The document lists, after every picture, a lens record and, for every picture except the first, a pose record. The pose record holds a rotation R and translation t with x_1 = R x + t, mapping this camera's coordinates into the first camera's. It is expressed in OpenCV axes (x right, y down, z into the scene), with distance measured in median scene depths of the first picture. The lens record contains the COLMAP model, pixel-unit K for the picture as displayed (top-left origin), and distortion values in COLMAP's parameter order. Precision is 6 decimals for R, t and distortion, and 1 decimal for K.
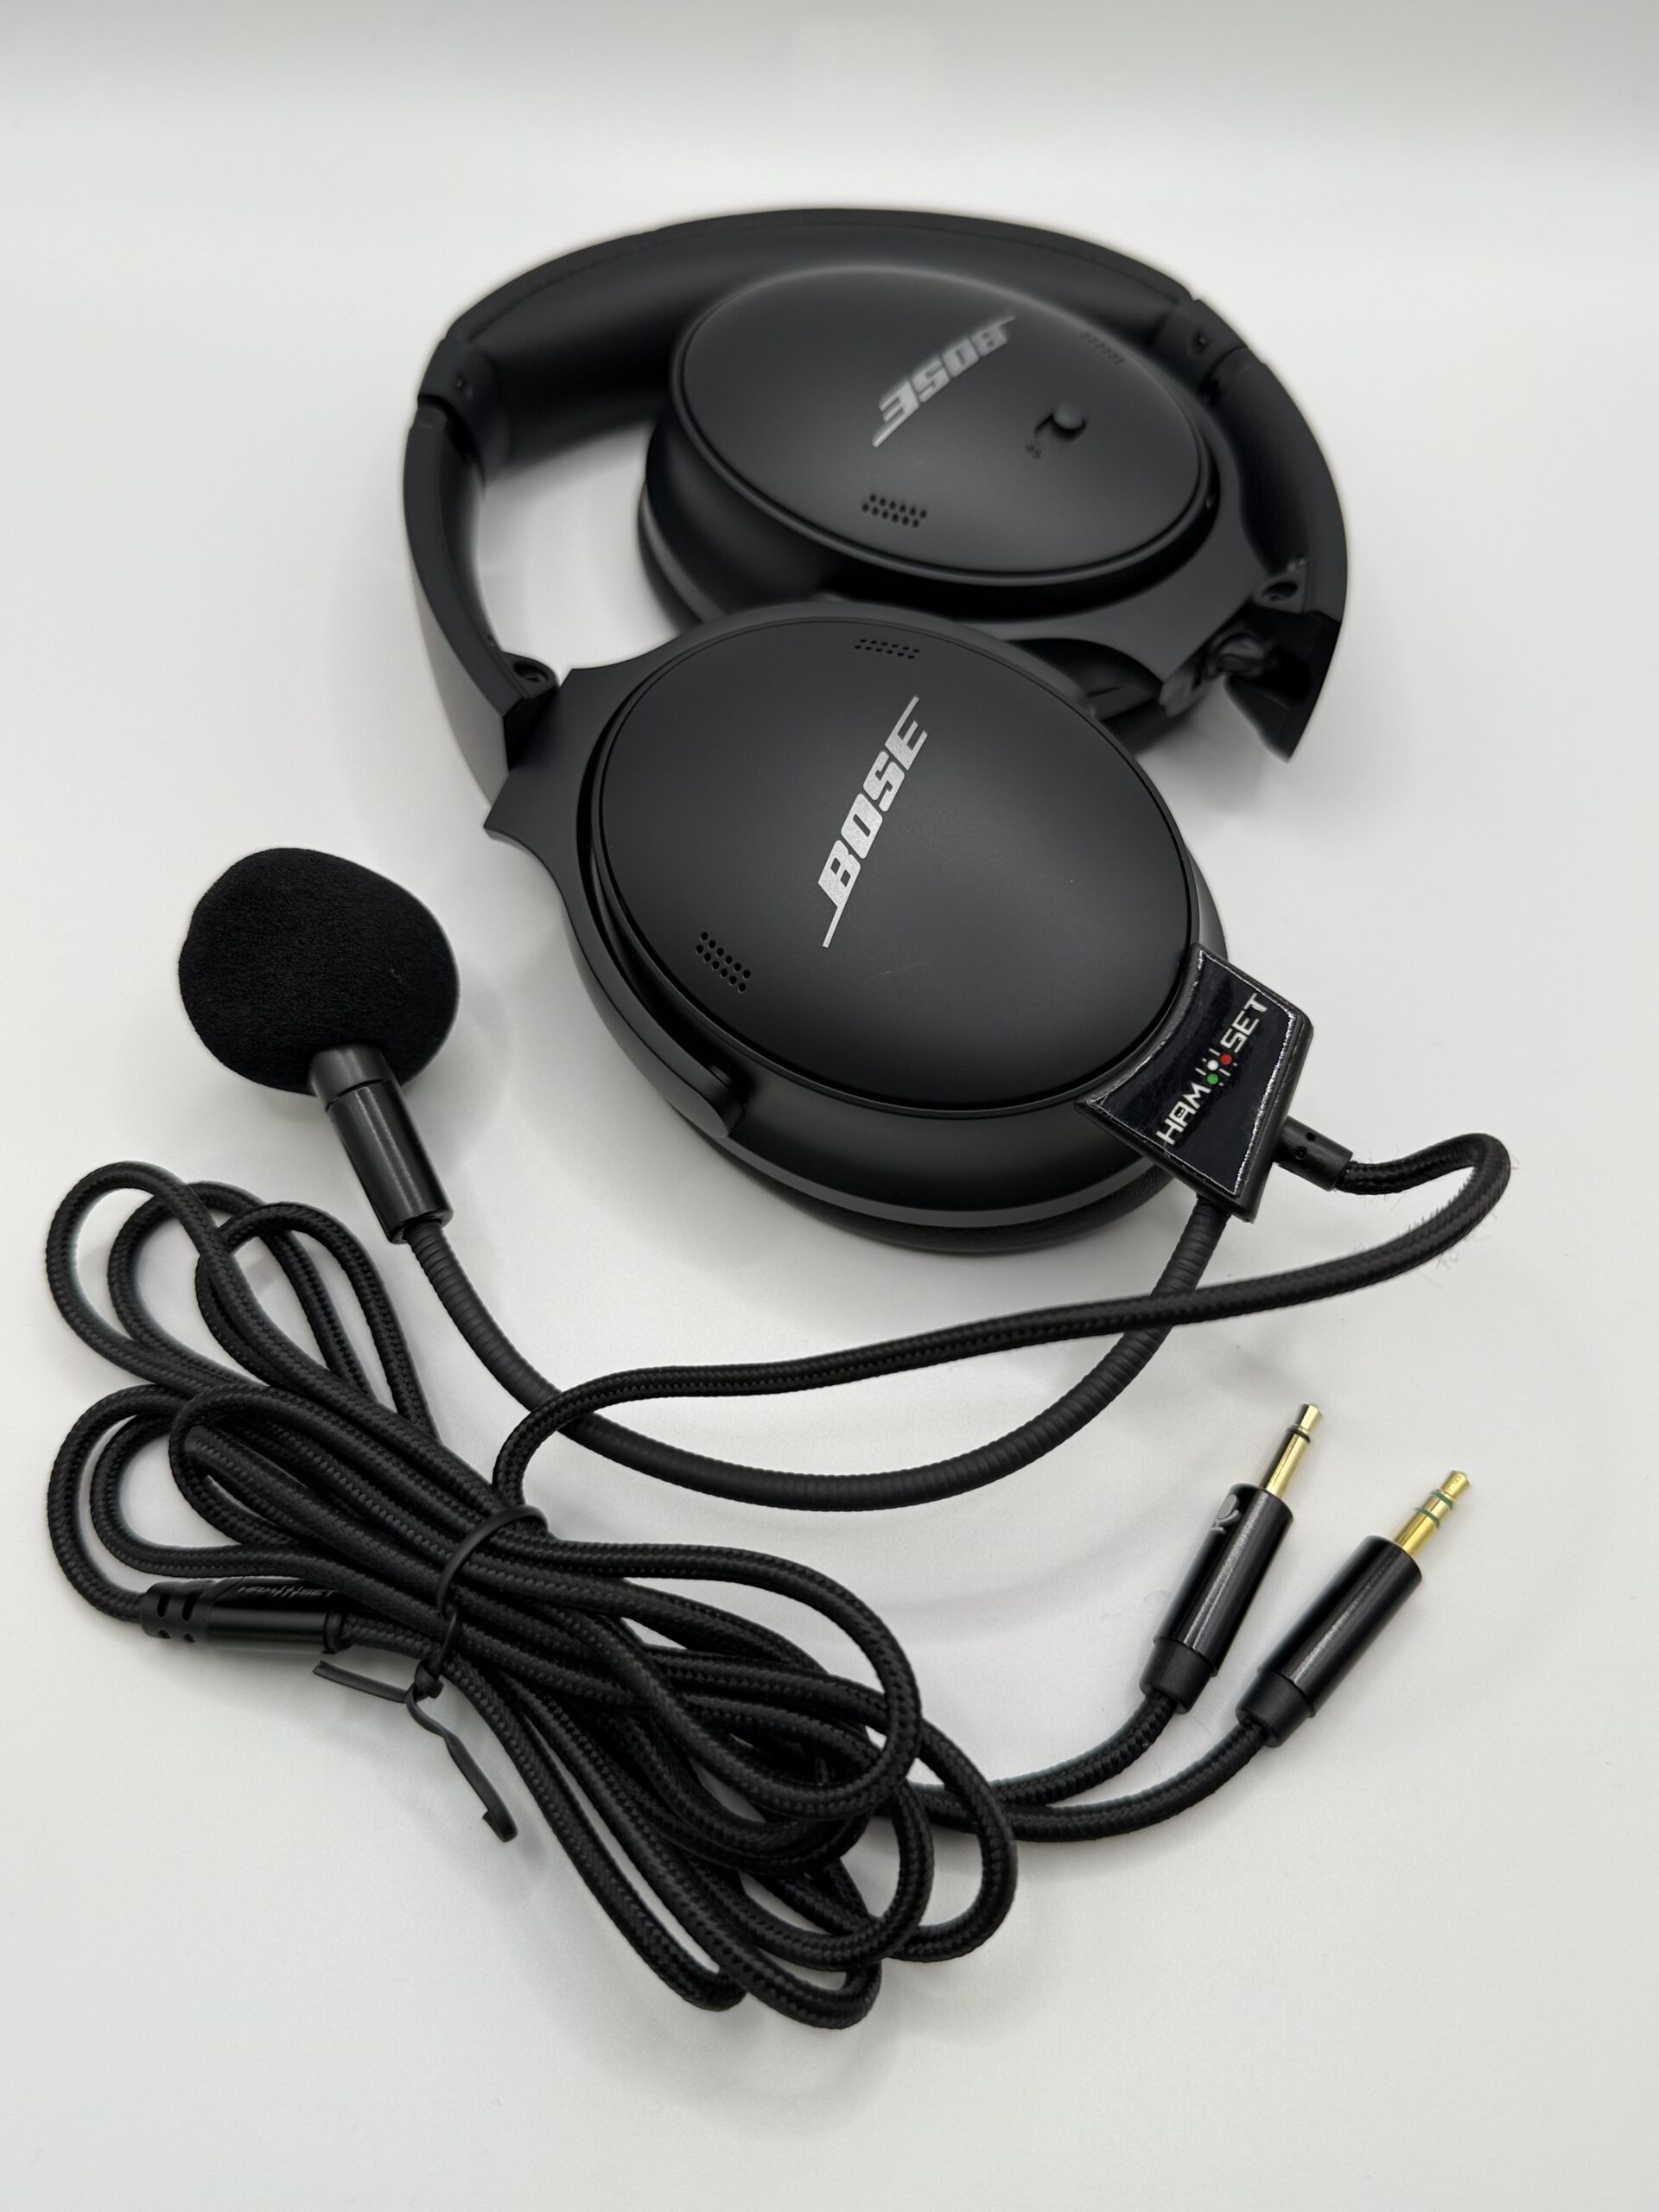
lens RADIAL K [[1628.0, 0, 829.5], [0, 1628.0, 1106.0], [0, 0, 1]] dist [-0.006526, -0.006162]
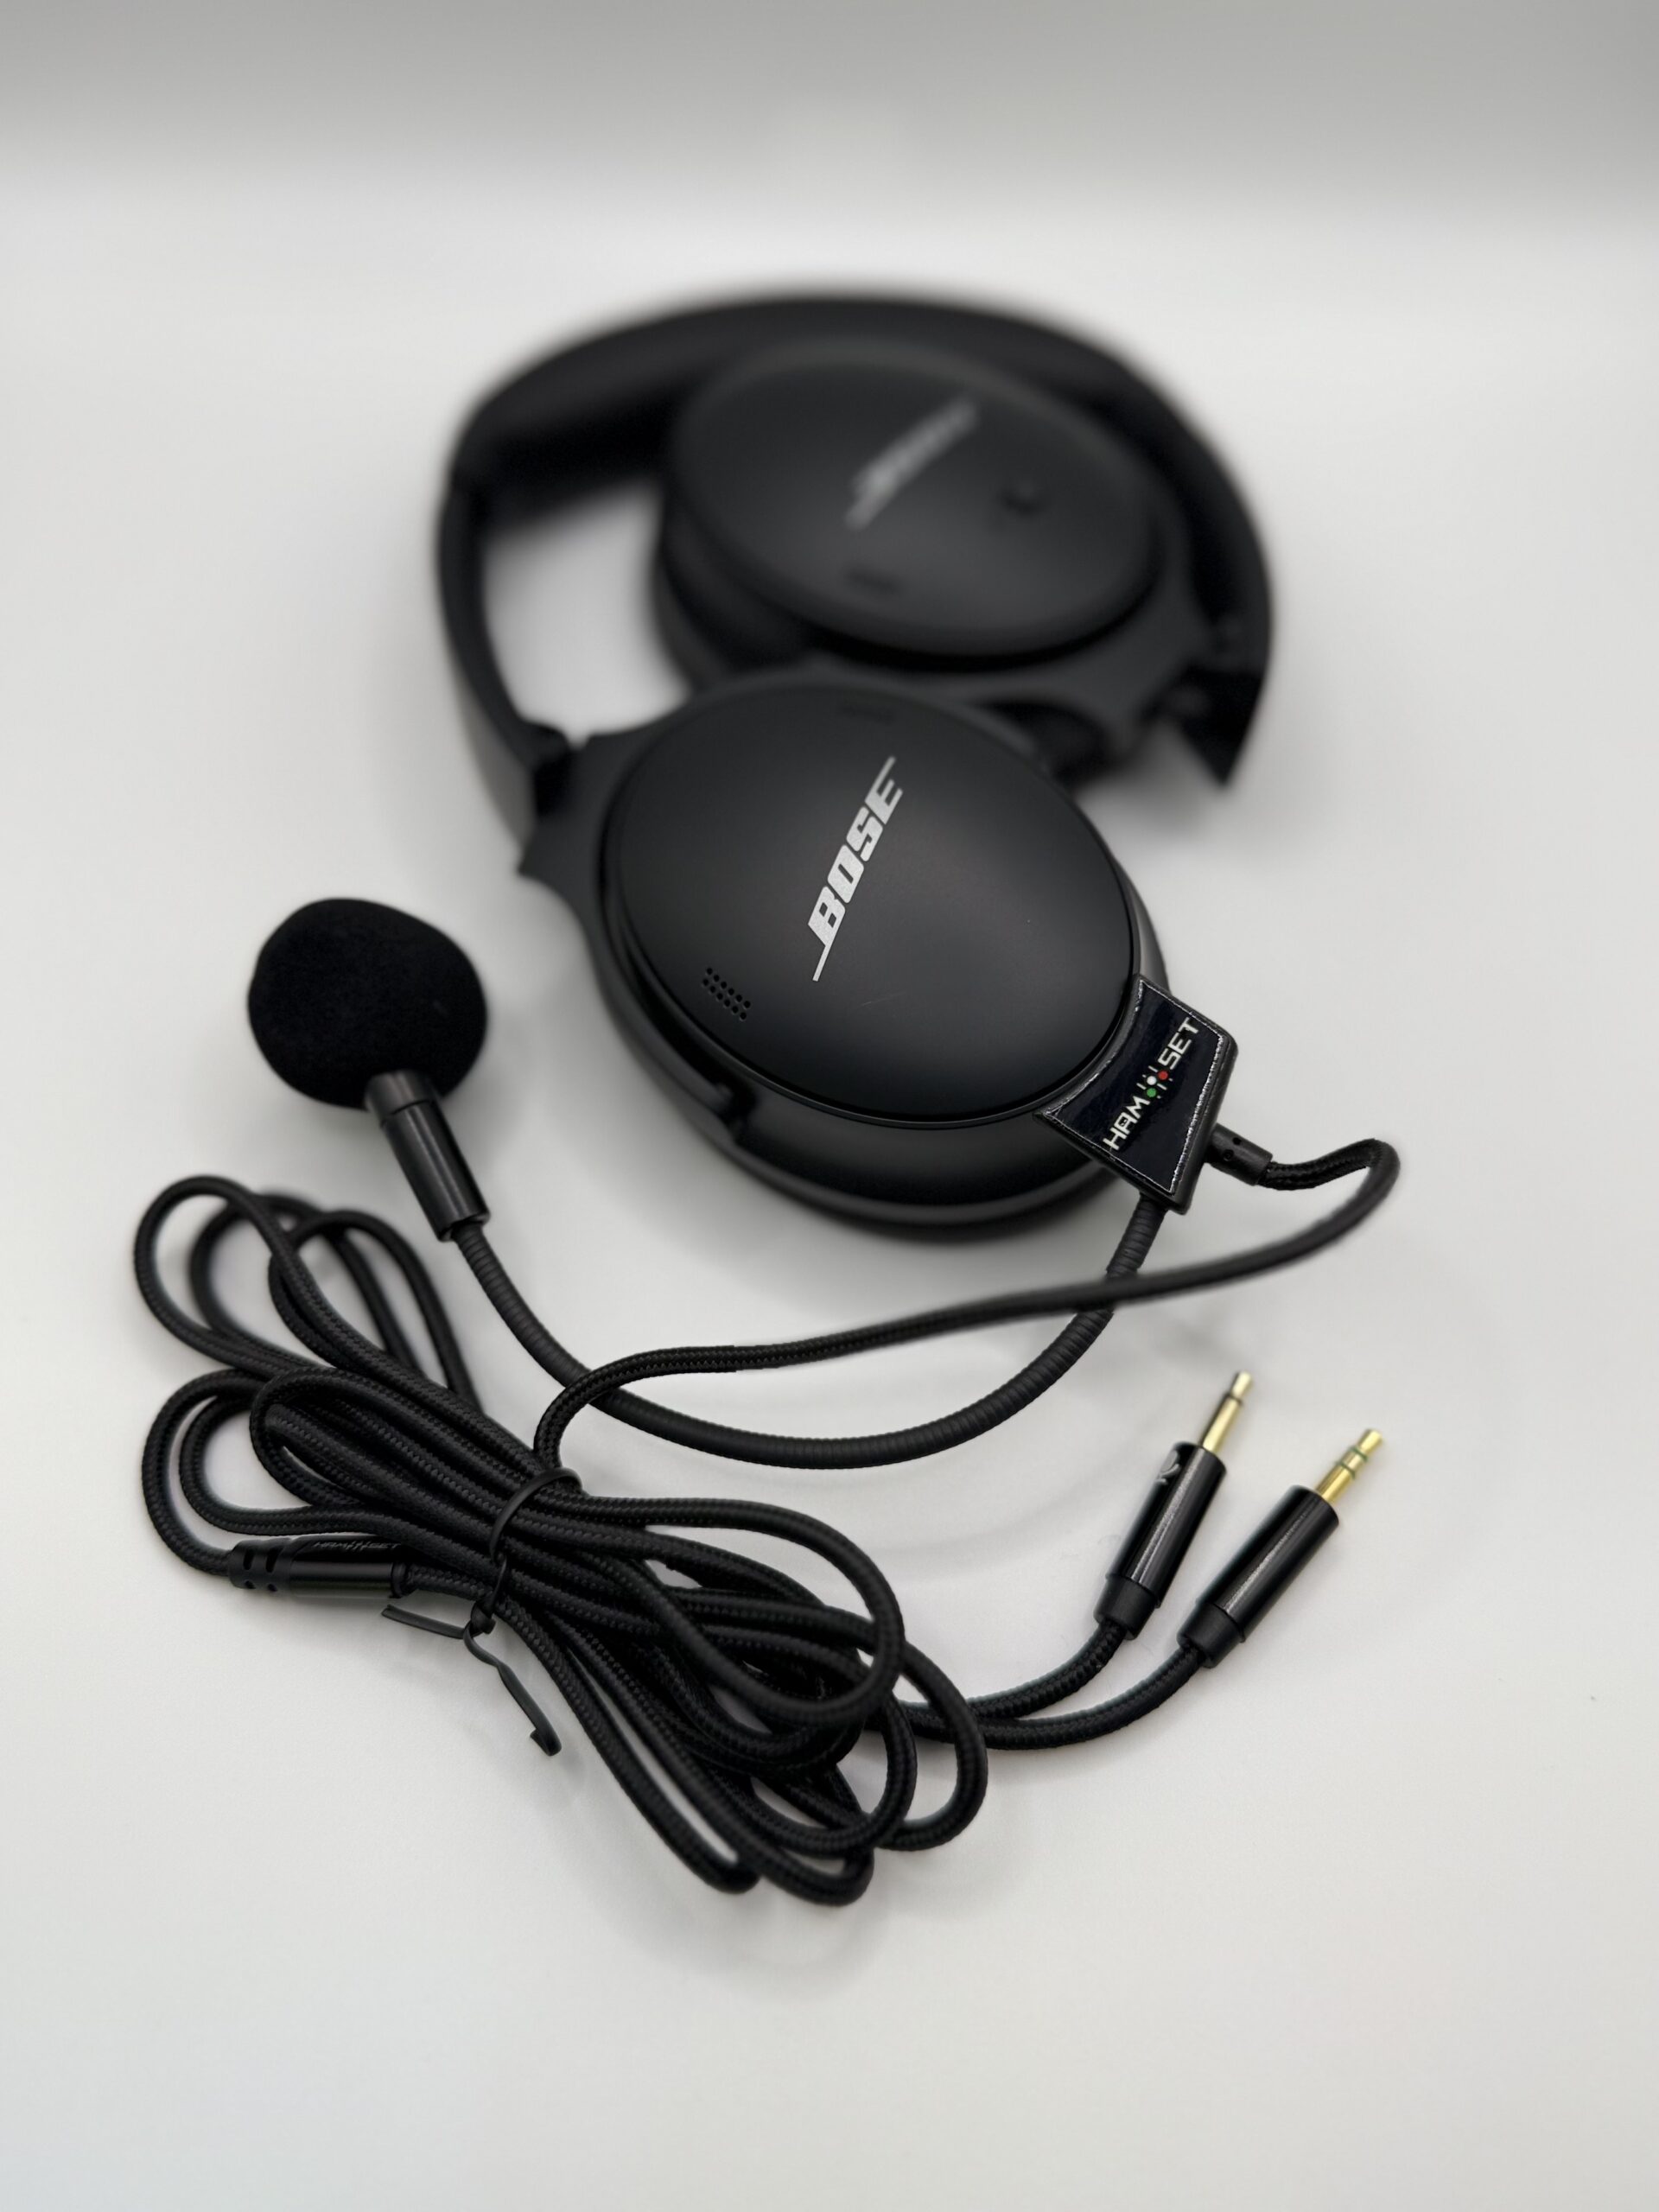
lens RADIAL K [[1593.3, 0, 829.5], [0, 1593.3, 1106.0], [0, 0, 1]] dist [0.005178, 0.002926]
pose [[0.999915, -0.012539, 0.003575, 0.002473], [0.012504, 0.999876, 0.009561, -0.020725], [-0.003695, -0.009516, 0.999948, -0.132100]]
